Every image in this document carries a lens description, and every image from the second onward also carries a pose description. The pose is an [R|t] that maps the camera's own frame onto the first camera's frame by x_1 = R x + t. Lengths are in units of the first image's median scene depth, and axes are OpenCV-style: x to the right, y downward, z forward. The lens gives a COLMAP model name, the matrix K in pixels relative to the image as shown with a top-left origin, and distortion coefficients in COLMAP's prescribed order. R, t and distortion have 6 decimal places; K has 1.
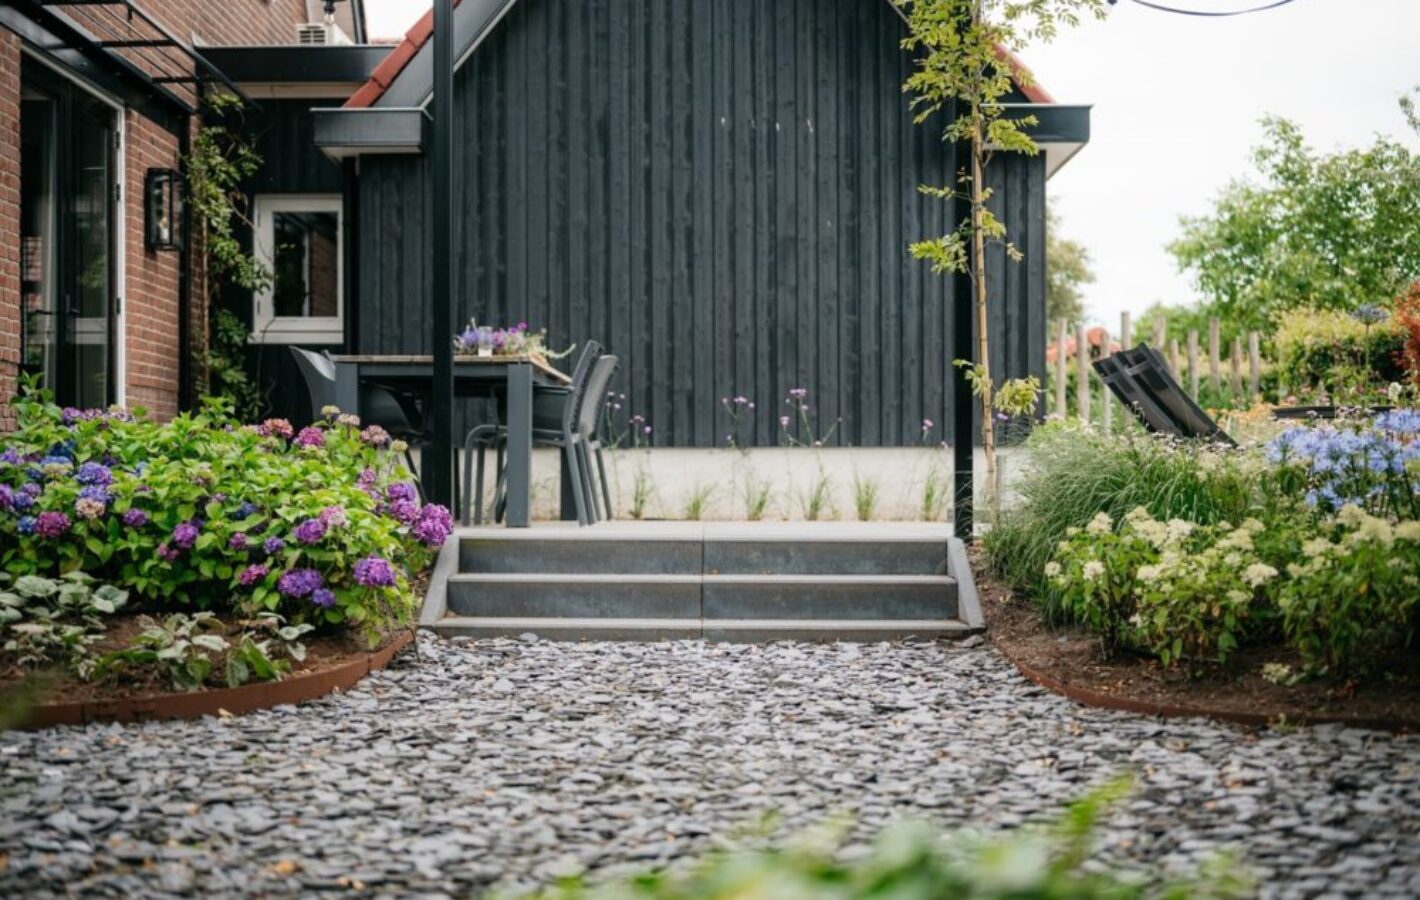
lens RADIAL K [[2075.9, 0, 710.0], [0, 2075.9, 450.0], [0, 0, 1]] dist [-0.009058, 0.047605]
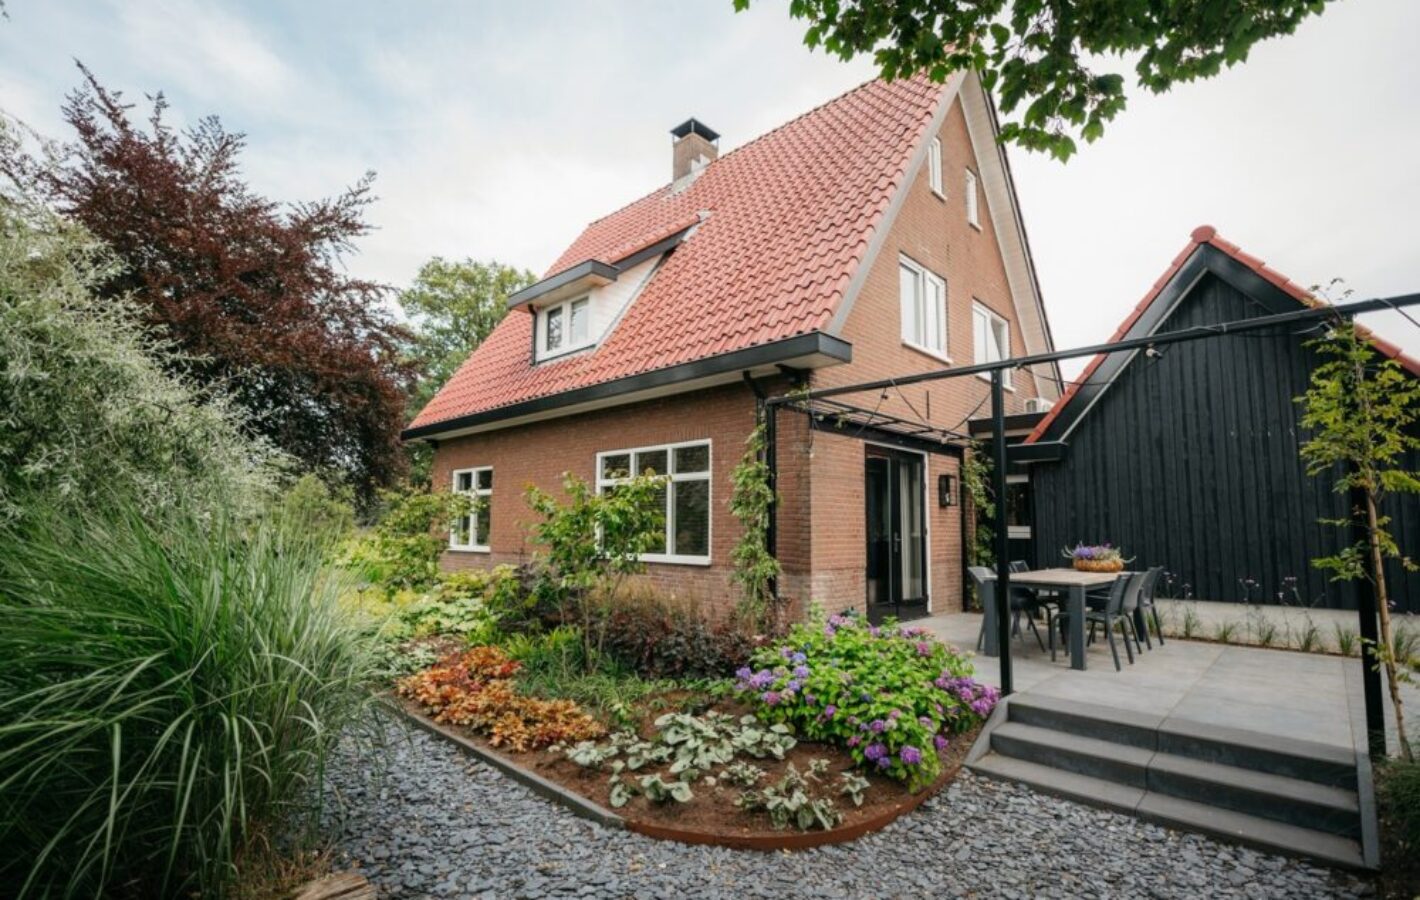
lens RADIAL K [[658.4, 0, 711.4], [0, 658.4, 474.1], [0, 0, 1]] dist [0.003115, -0.005193]
pose [[0.731772, -0.049670, -0.679738, 0.103568], [0.005181, 0.997717, -0.067328, -0.127466], [0.681530, 0.045747, 0.730359, 0.343999]]
